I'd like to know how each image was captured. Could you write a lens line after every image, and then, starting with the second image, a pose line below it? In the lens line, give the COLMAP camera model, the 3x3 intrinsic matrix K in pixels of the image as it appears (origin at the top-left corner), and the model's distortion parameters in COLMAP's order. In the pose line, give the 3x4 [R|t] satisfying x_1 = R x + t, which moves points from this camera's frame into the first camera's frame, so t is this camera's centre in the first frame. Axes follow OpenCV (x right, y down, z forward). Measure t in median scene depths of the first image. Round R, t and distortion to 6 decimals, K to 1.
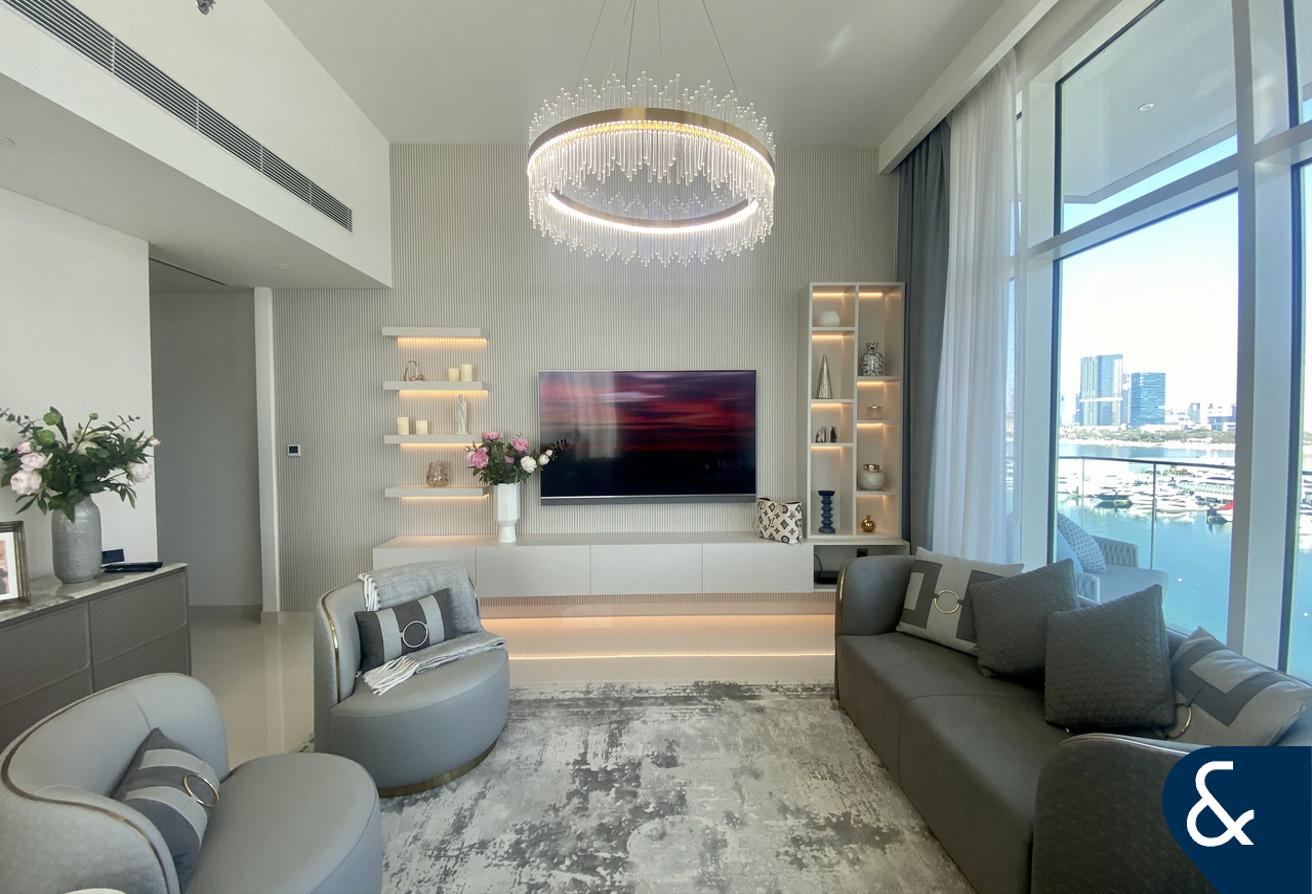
lens RADIAL K [[529.6, 0, 653.8], [0, 529.6, 442.7], [0, 0, 1]] dist [0.002843, -0.011438]
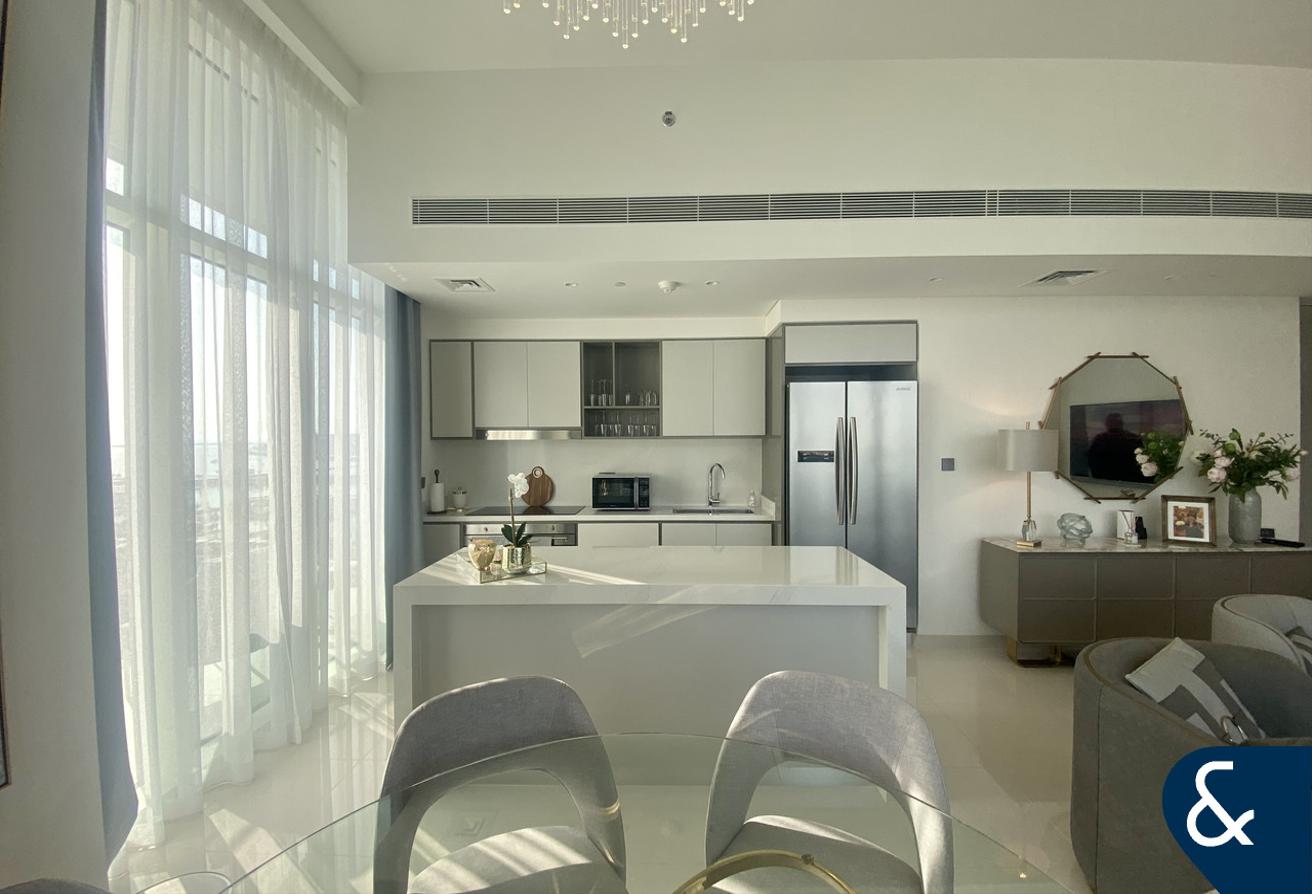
lens RADIAL K [[529.6, 0, 659.1], [0, 529.6, 450.5], [0, 0, 1]] dist [0.002843, -0.011438]
pose [[-0.055839, 0.021122, -0.998216, 0.461993], [-0.025196, 0.999428, 0.022558, 0.005216], [0.998122, 0.026411, -0.055275, -0.572720]]
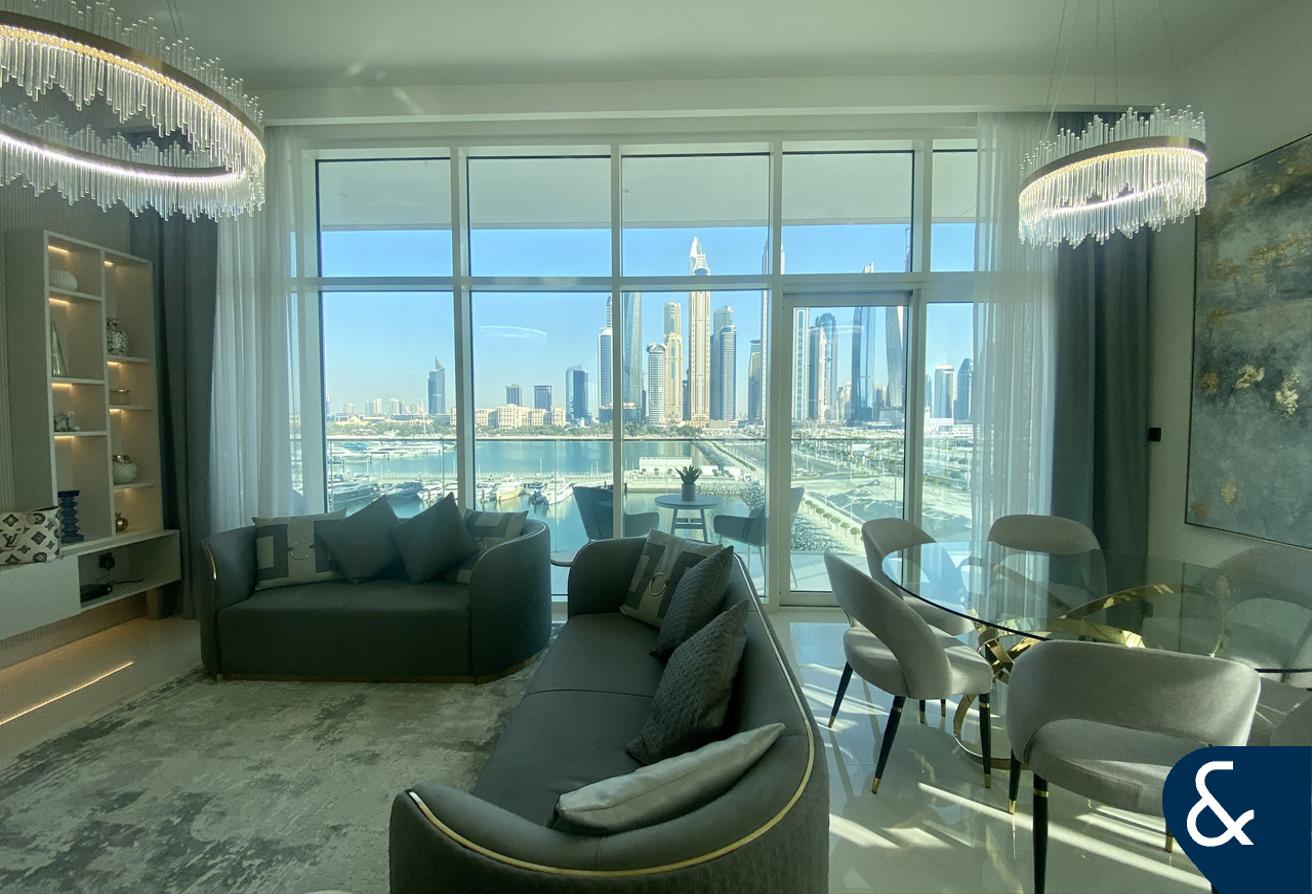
lens RADIAL K [[529.6, 0, 660.2], [0, 529.6, 448.6], [0, 0, 1]] dist [0.002843, -0.011438]
pose [[0.042275, -0.049409, 0.997884, -0.743967], [0.028259, 0.998436, 0.048239, 0.021103], [-0.998706, 0.026160, 0.043605, 0.087751]]
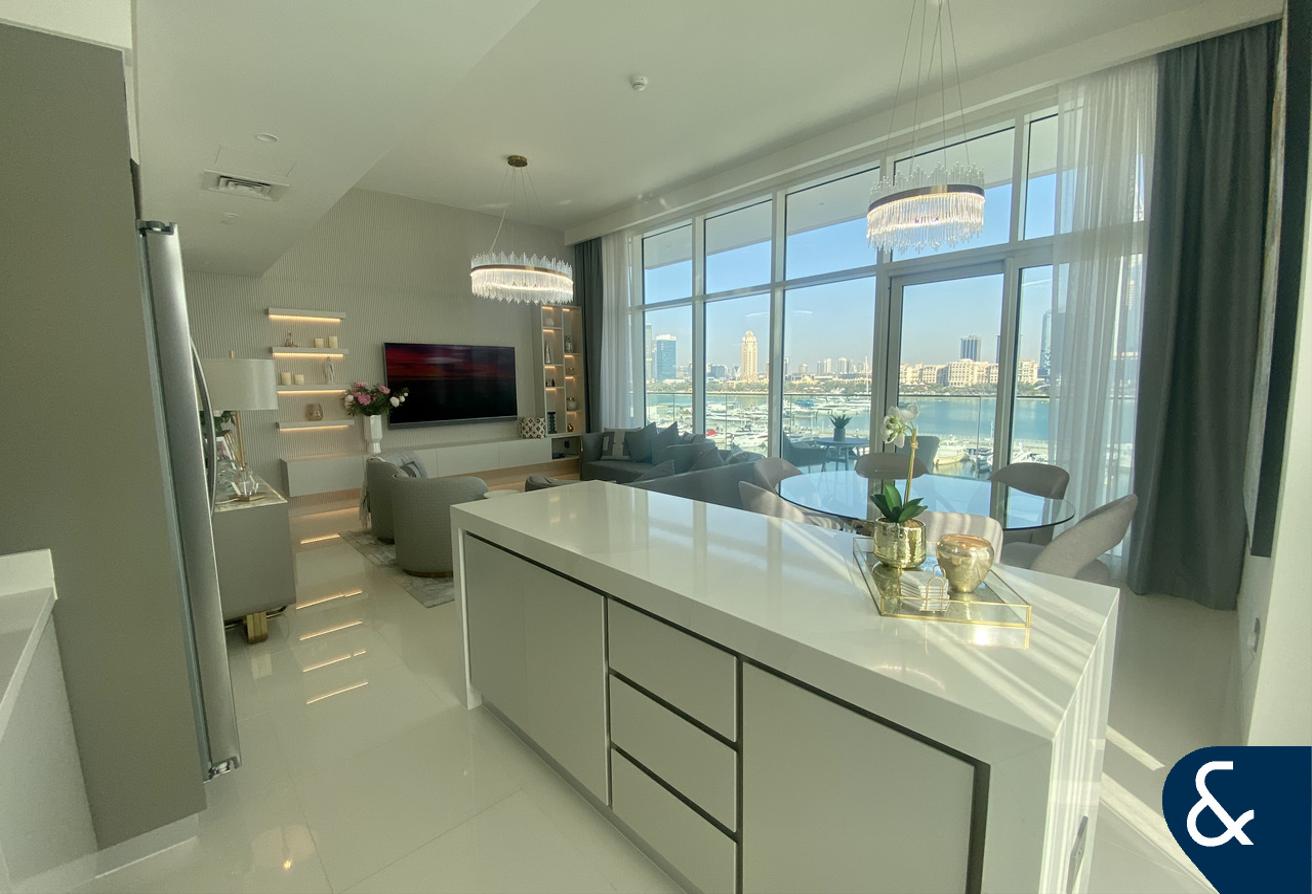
lens RADIAL K [[529.6, 0, 656.6], [0, 529.6, 452.5], [0, 0, 1]] dist [0.002843, -0.011438]
pose [[0.742219, -0.093922, 0.663543, -1.184794], [0.026370, 0.993457, 0.111124, 0.056793], [-0.669638, -0.064981, 0.739840, -1.209087]]
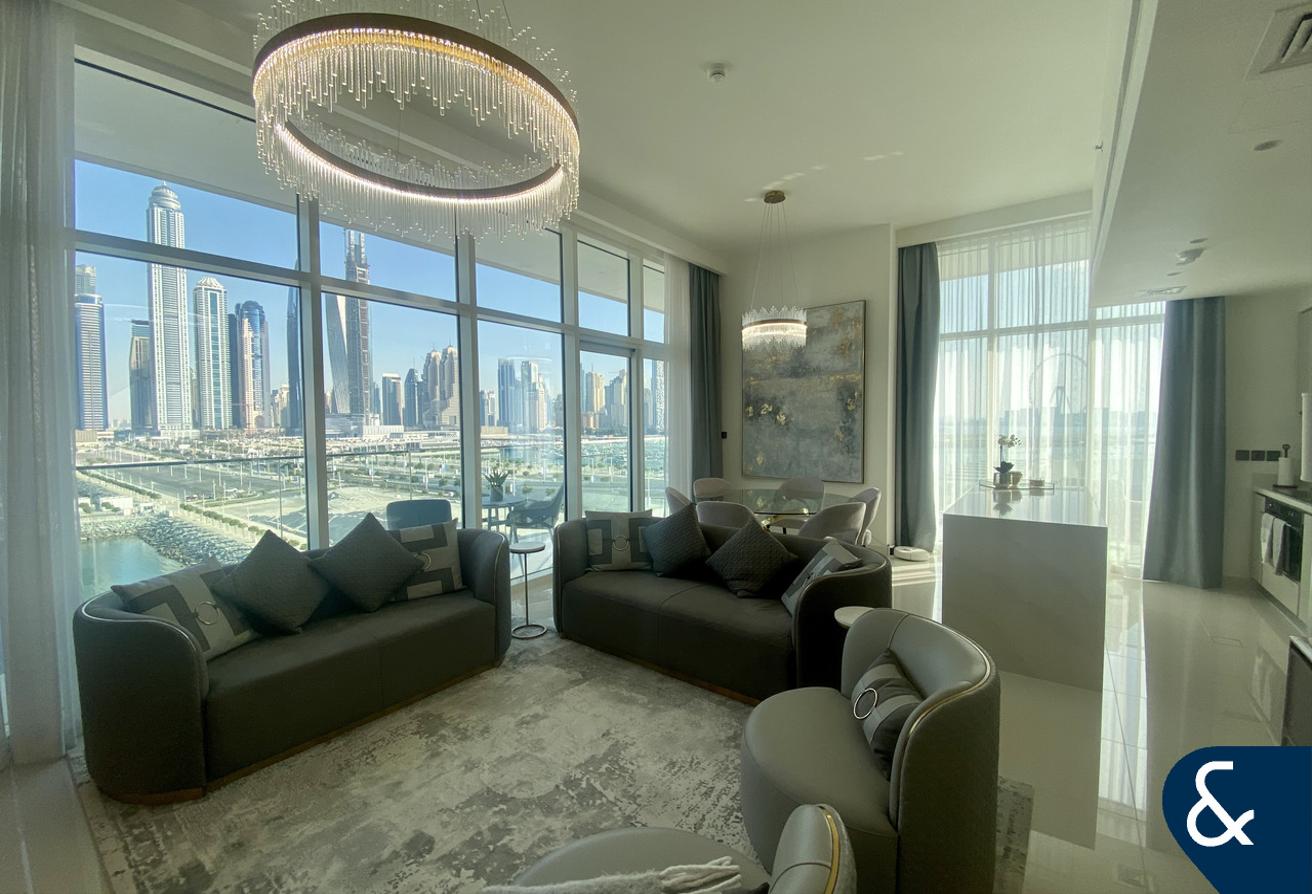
lens RADIAL K [[529.6, 0, 654.7], [0, 529.6, 442.6], [0, 0, 1]] dist [0.002843, -0.011438]
pose [[-0.783994, -0.008621, 0.620708, -0.751761], [0.031397, 0.998073, 0.053519, -0.038935], [-0.619974, 0.061447, -0.782213, 1.376148]]
